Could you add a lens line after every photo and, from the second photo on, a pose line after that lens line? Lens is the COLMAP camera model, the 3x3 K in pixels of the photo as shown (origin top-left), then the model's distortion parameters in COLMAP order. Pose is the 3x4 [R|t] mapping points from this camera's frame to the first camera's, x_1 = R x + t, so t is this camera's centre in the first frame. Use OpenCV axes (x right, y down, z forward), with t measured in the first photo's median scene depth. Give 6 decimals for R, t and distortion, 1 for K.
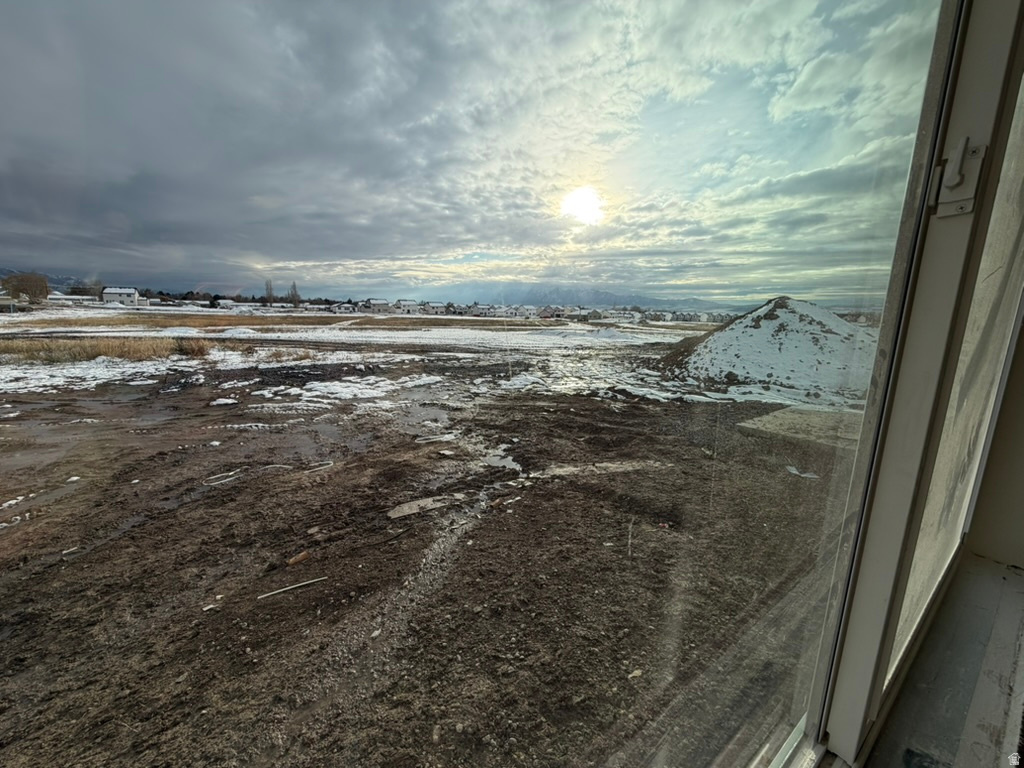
lens RADIAL K [[406.6, 0, 508.8], [0, 406.6, 390.3], [0, 0, 1]] dist [-0.000045, 0.000107]
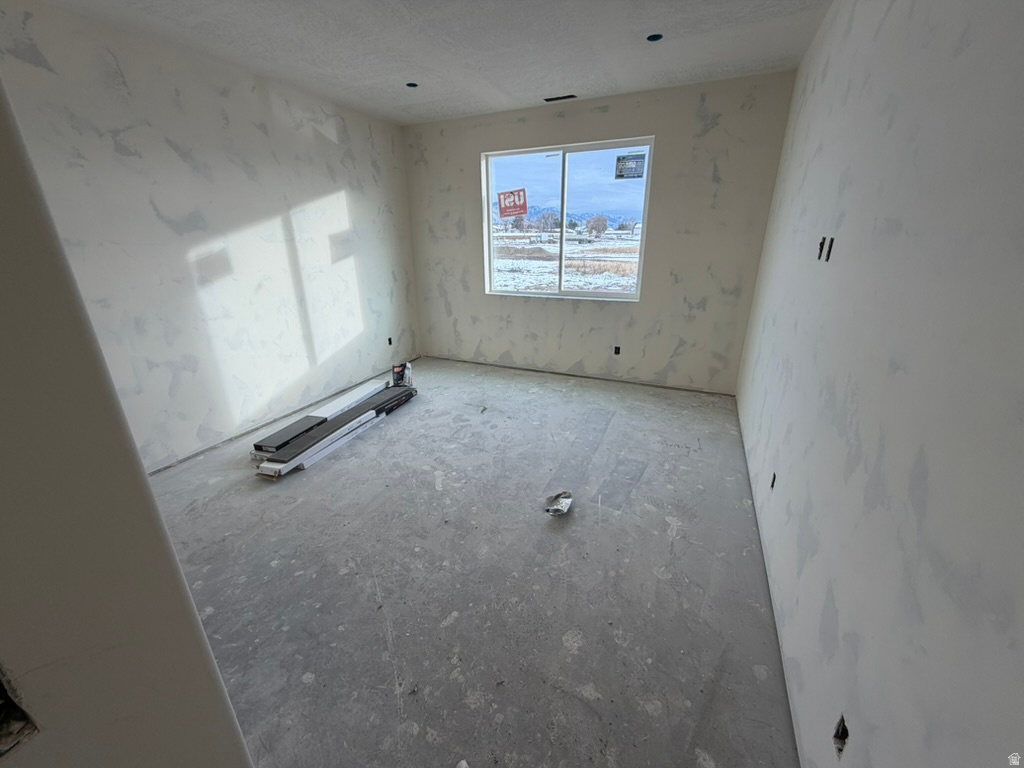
lens RADIAL K [[406.6, 0, 513.2], [0, 406.6, 388.1], [0, 0, 1]] dist [-0.000045, 0.000107]
pose [[0.500782, 0.285463, -0.817146, 0.458461], [-0.156675, 0.958352, 0.238775, 0.055436], [0.851276, 0.008452, 0.524651, -0.241158]]
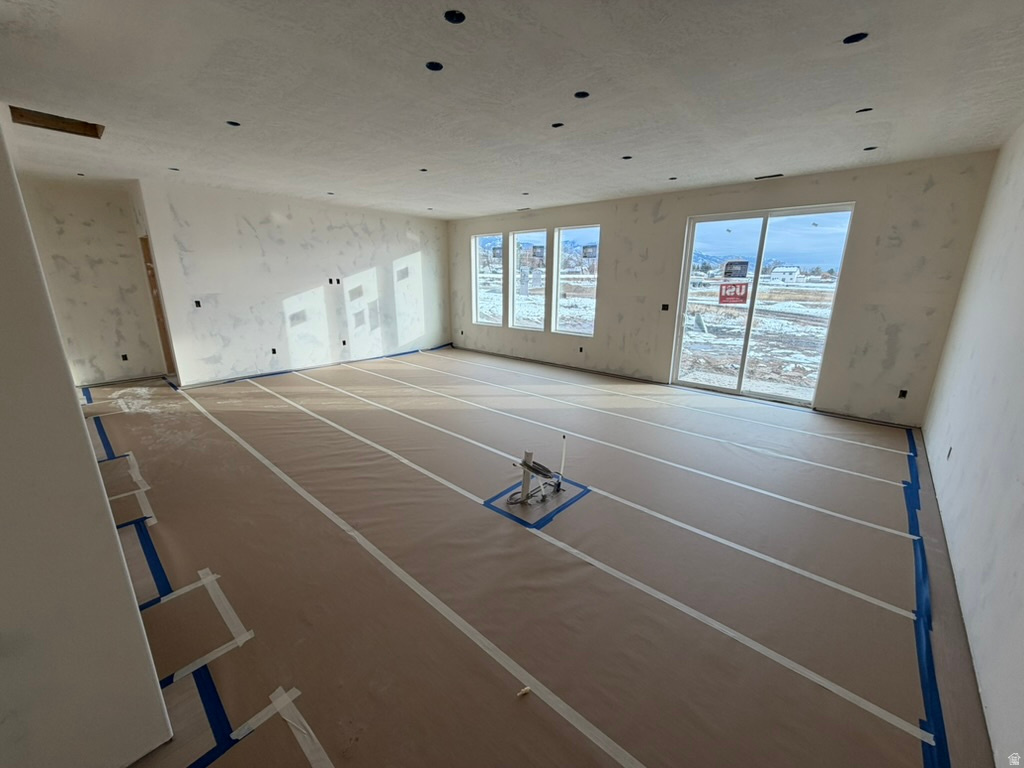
lens RADIAL K [[406.6, 0, 502.5], [0, 406.6, 382.0], [0, 0, 1]] dist [-0.000045, 0.000107]
pose [[0.204613, 0.233773, -0.950518, 1.261524], [-0.201154, 0.960379, 0.192897, 0.016195], [0.957951, 0.151731, 0.243530, -0.068545]]
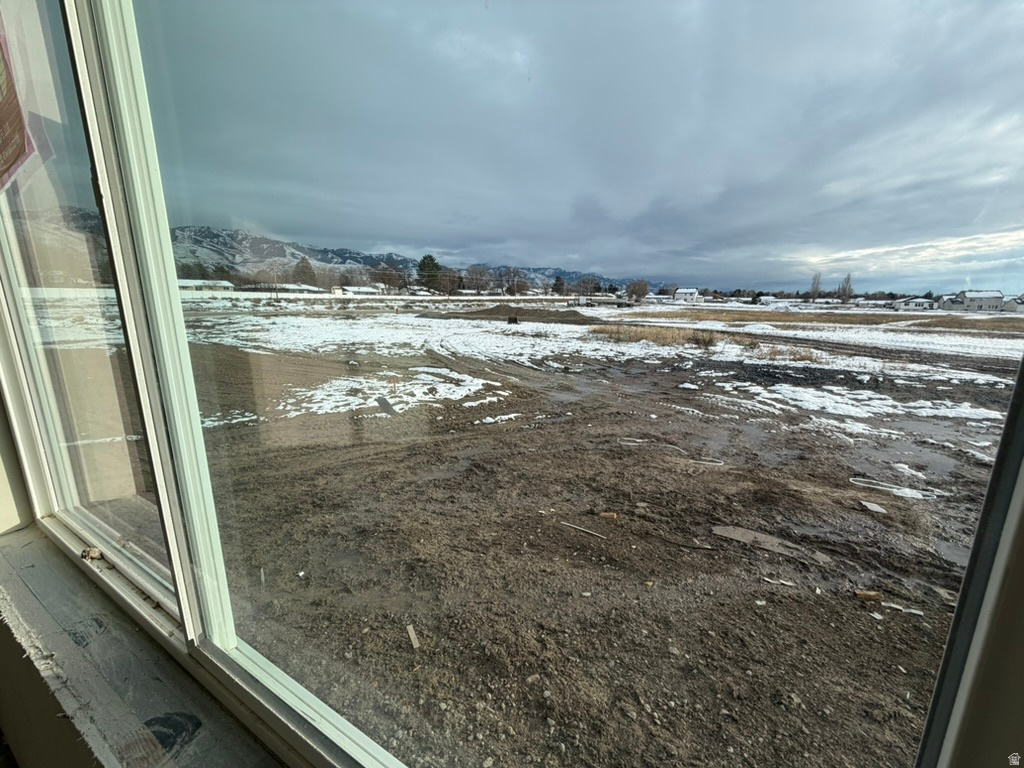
lens RADIAL K [[406.6, 0, 505.8], [0, 406.6, 389.3], [0, 0, 1]] dist [-0.000045, 0.000107]
pose [[0.398256, 0.185985, -0.898222, 0.131656], [-0.180073, 0.976026, 0.122254, -0.012044], [0.899425, 0.113057, 0.422199, 0.074518]]
